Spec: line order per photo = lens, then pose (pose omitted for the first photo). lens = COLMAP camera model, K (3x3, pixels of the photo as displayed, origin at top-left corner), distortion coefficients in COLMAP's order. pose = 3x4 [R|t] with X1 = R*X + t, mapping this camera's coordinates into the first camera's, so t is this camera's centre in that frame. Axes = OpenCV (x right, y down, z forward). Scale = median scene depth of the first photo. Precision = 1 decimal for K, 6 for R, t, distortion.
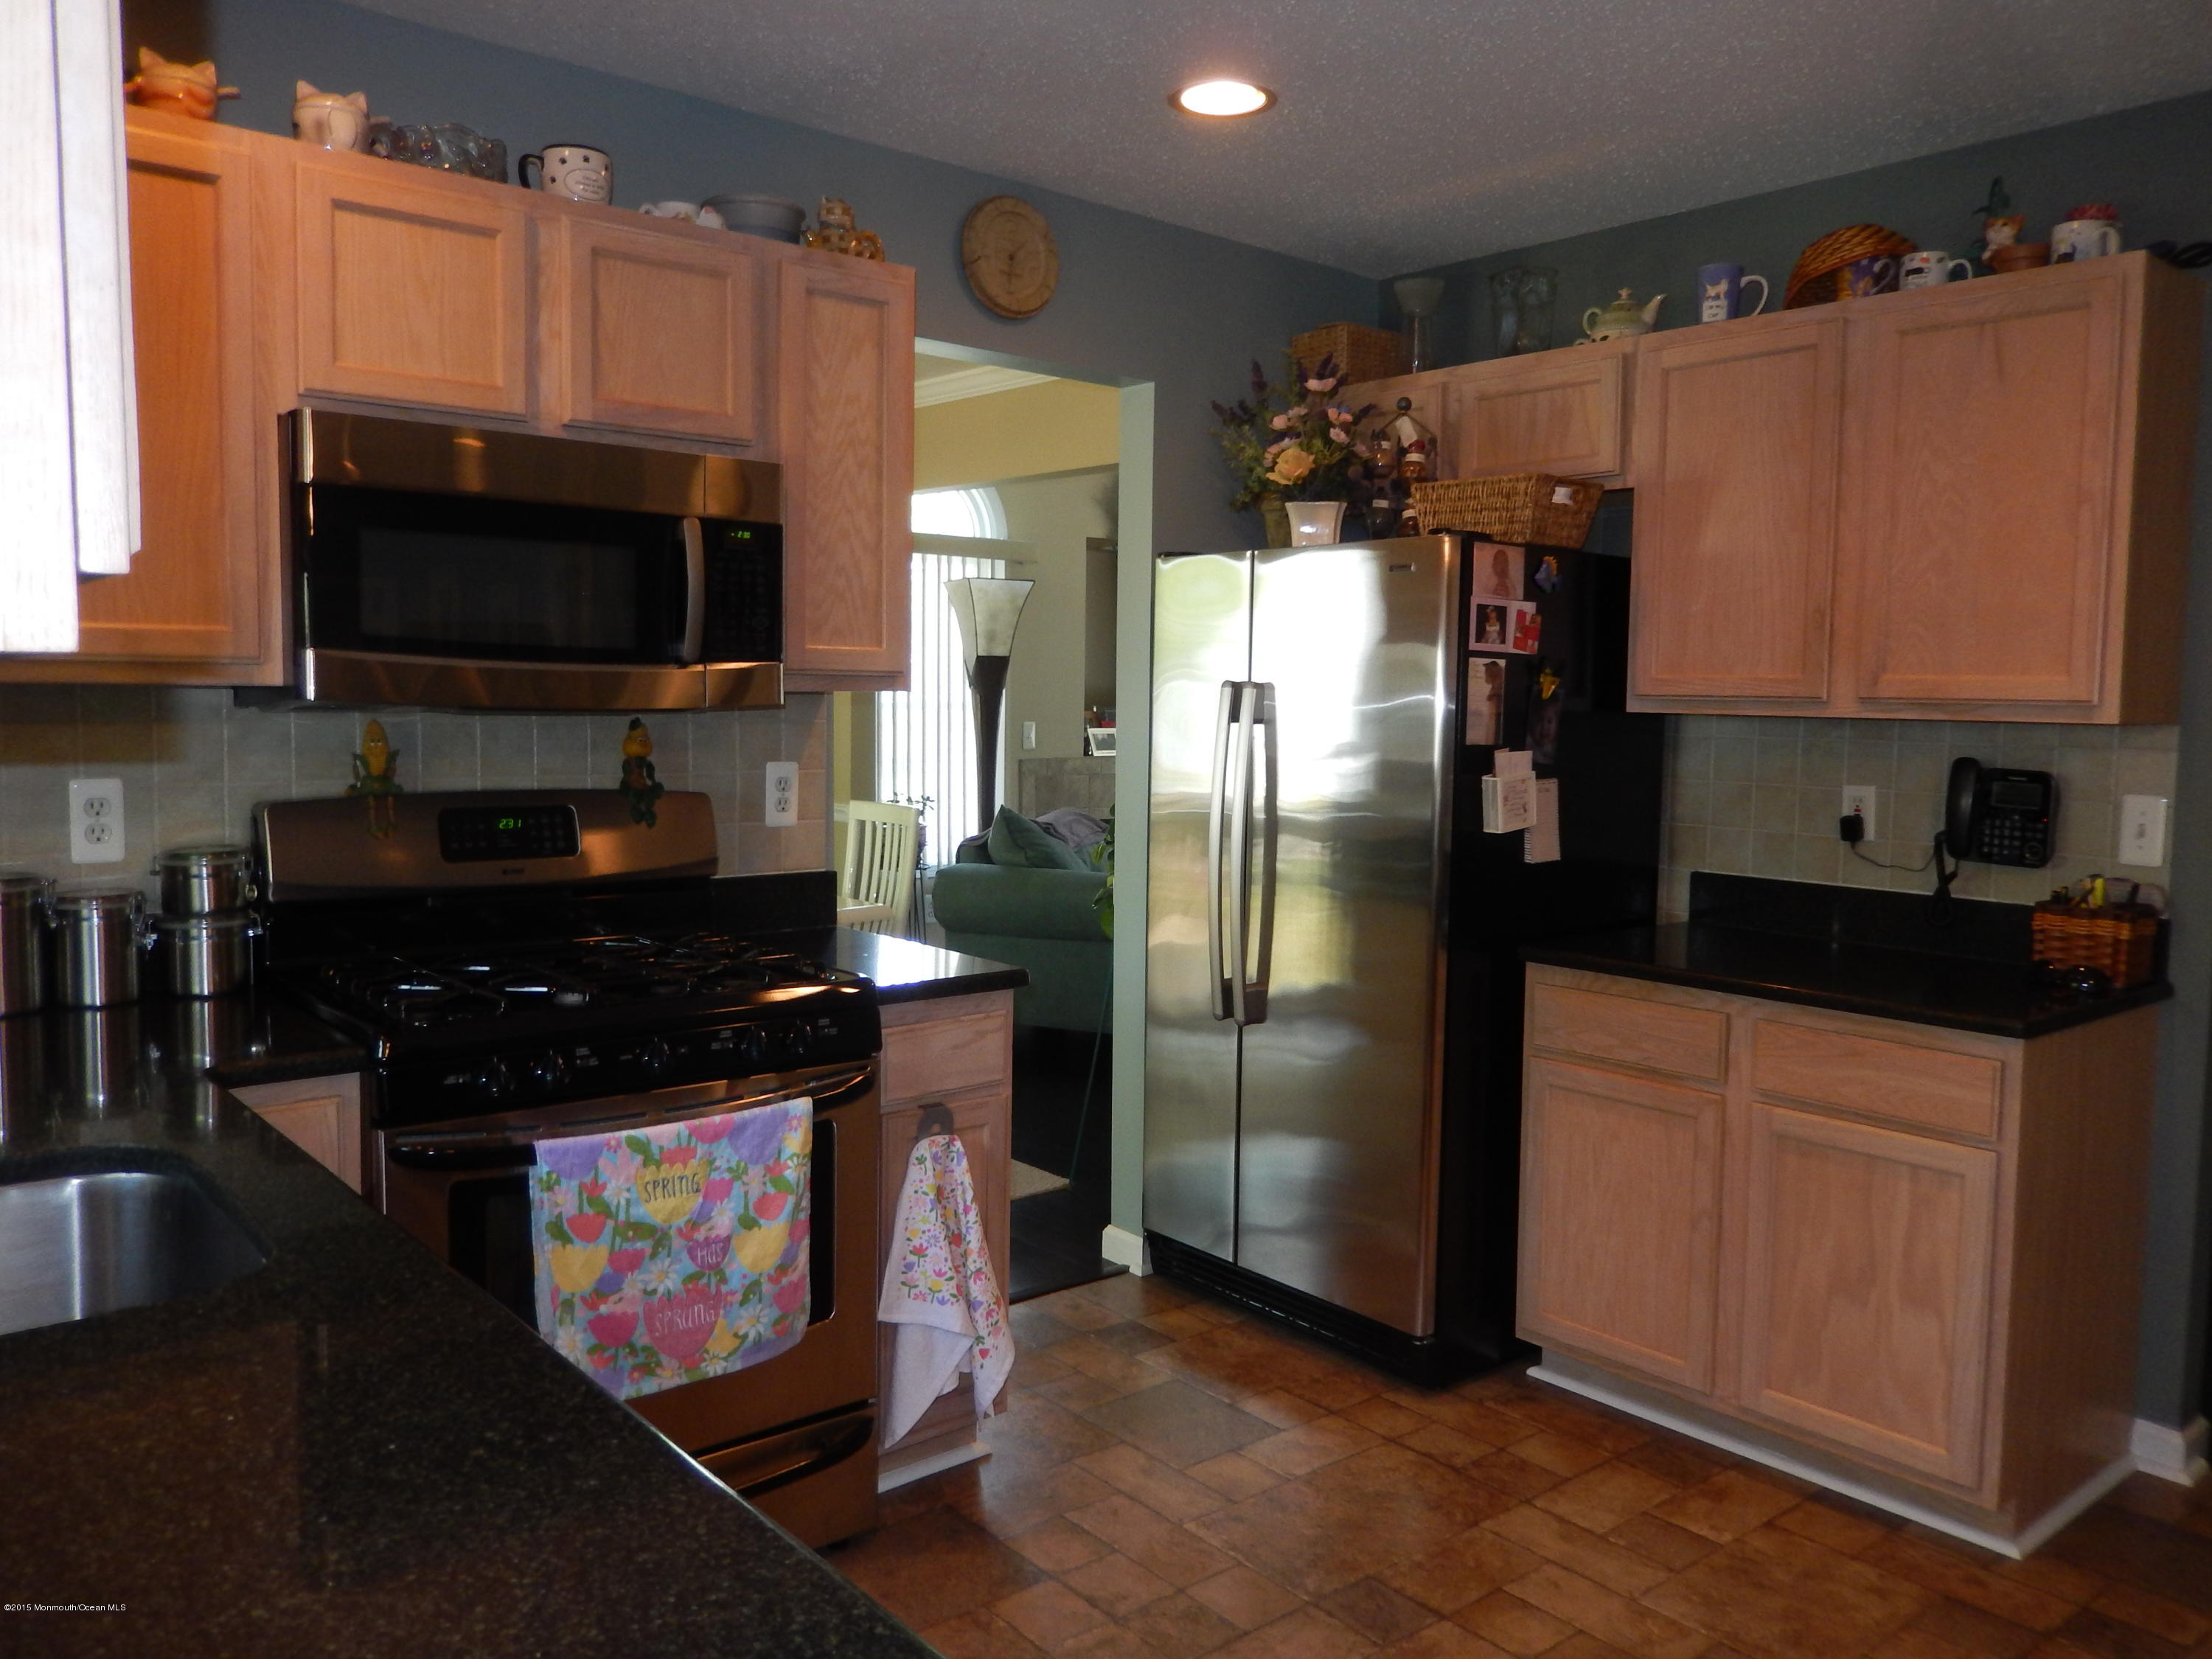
lens RADIAL K [[1667.8, 0, 1118.9], [0, 1667.8, 817.7], [0, 0, 1]] dist [-0.004296, 0.000558]
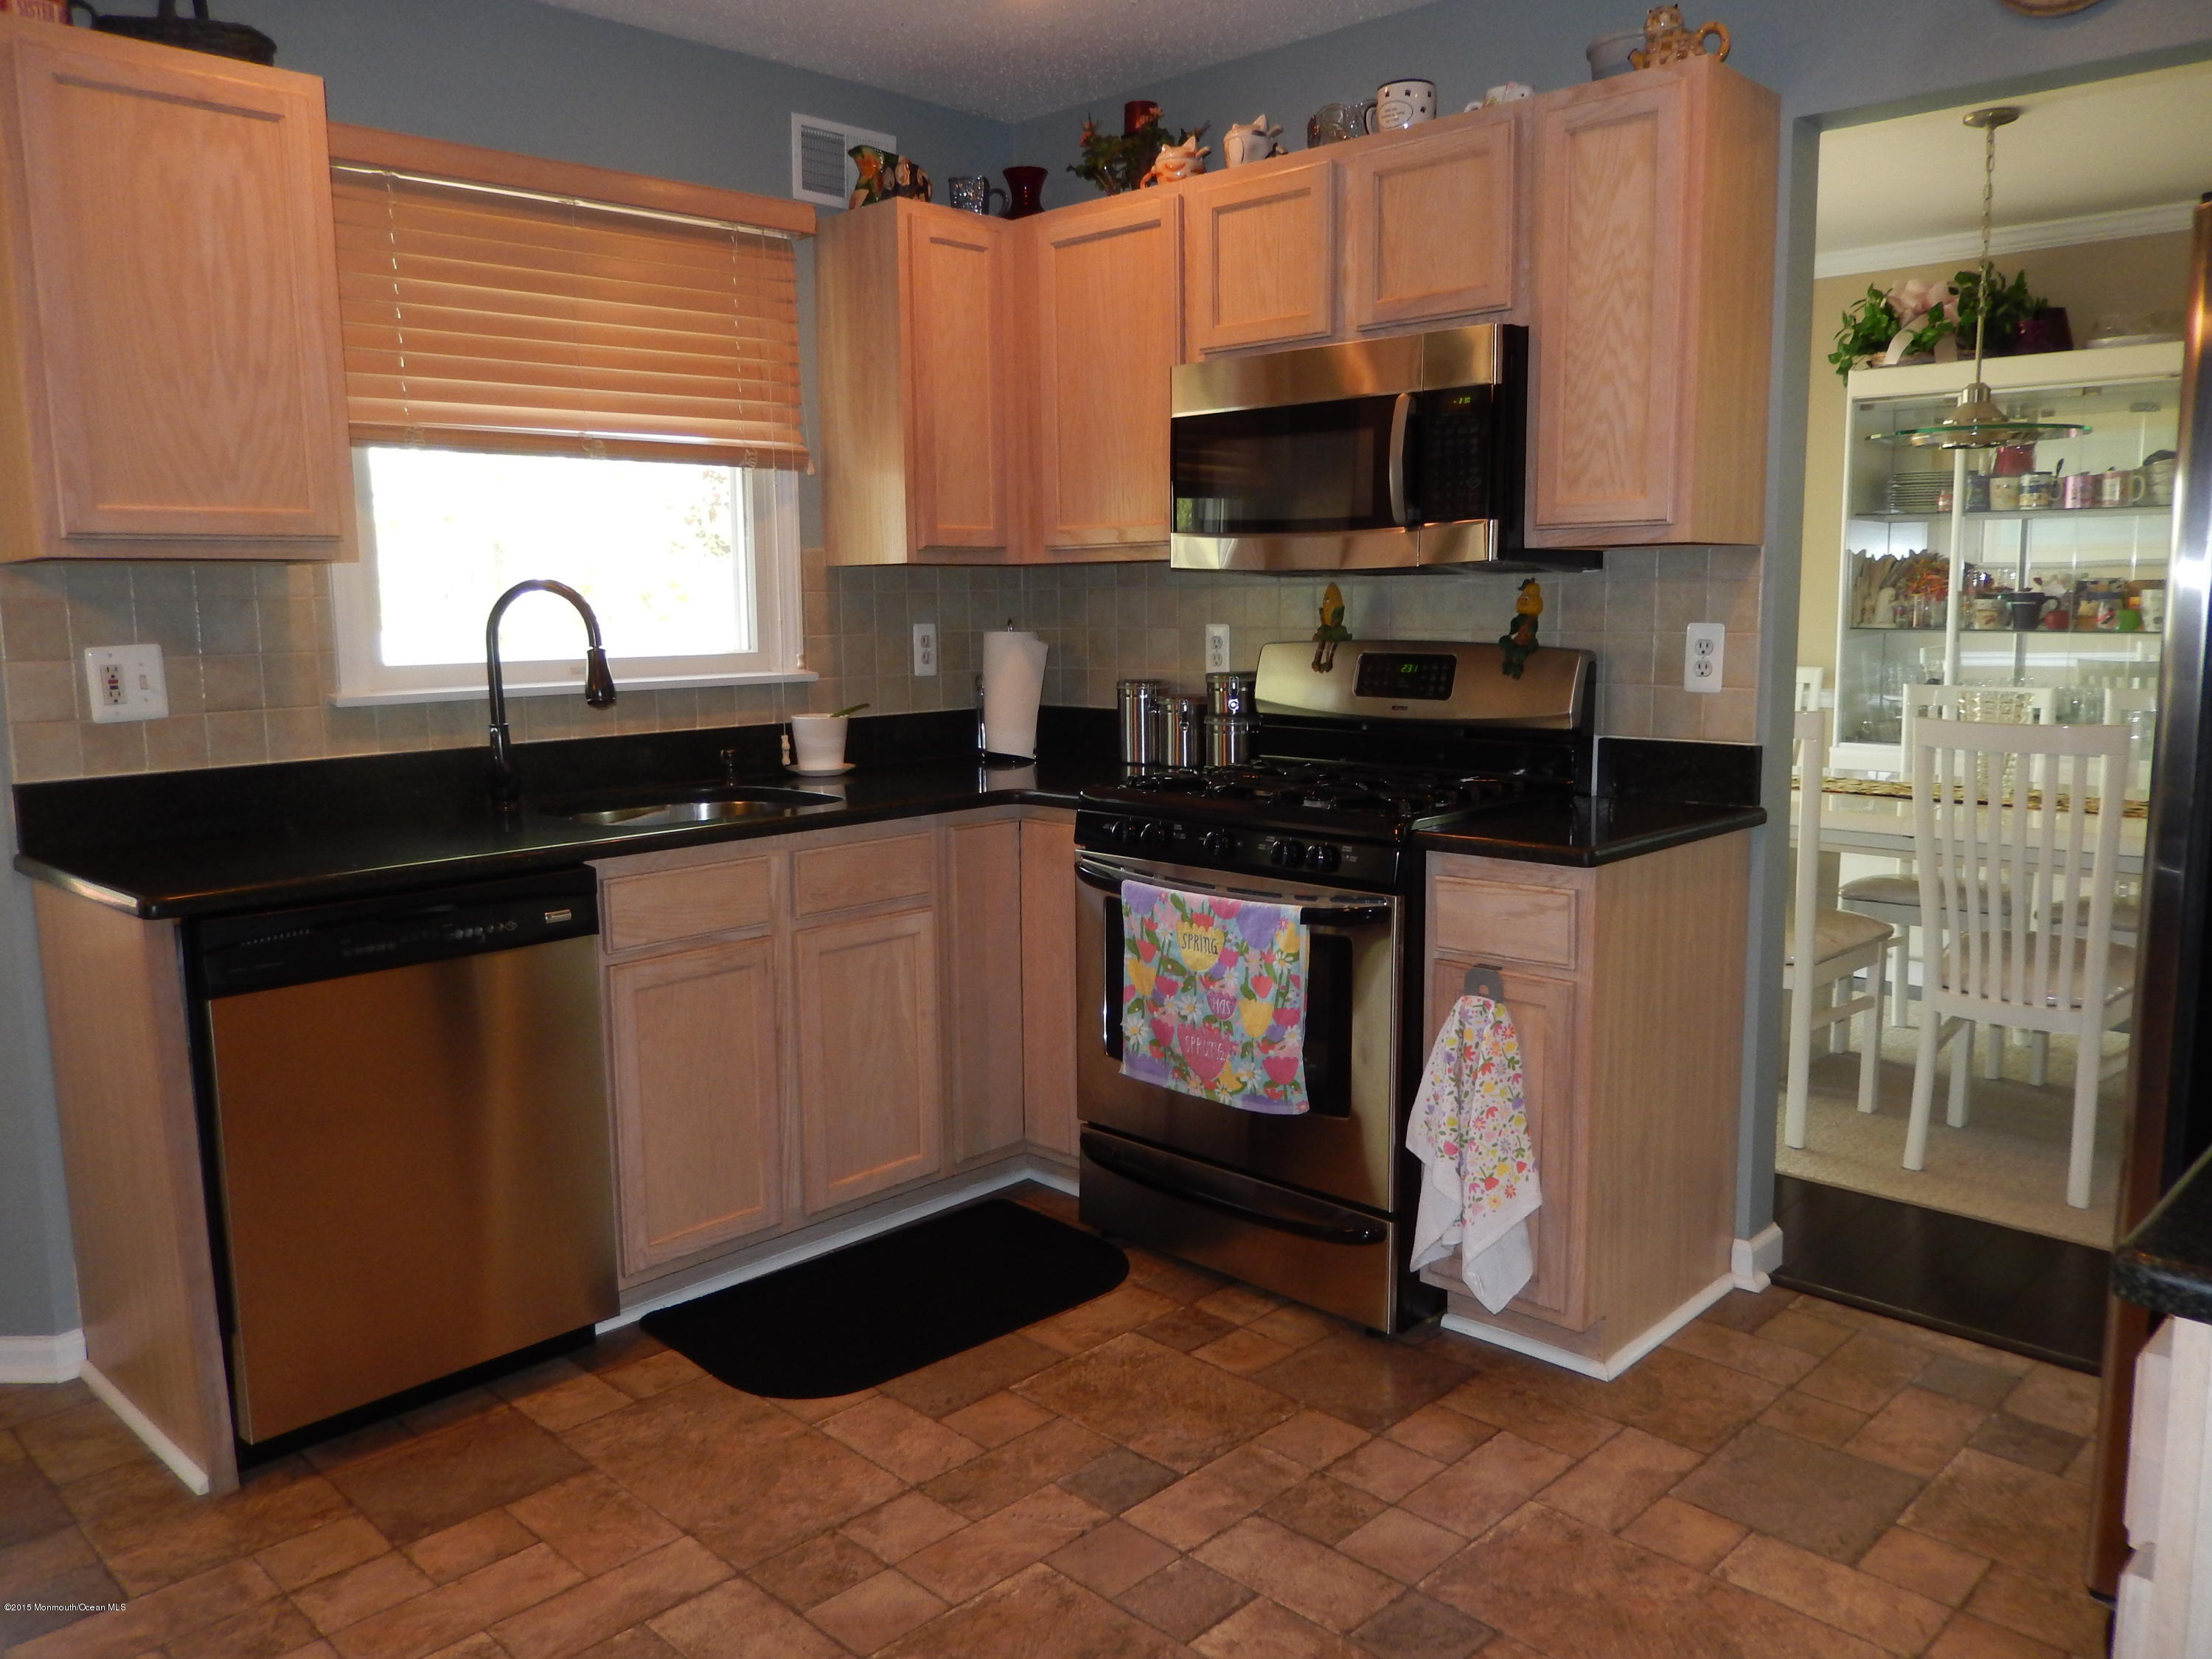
lens RADIAL K [[1663.1, 0, 1106.0], [0, 1663.1, 829.5], [0, 0, 1]] dist [-0.002956, -0.012596]
pose [[0.087329, 0.124503, -0.988369, 0.843289], [-0.059750, 0.991028, 0.119558, -0.011855], [0.994386, 0.048614, 0.093985, 0.692241]]
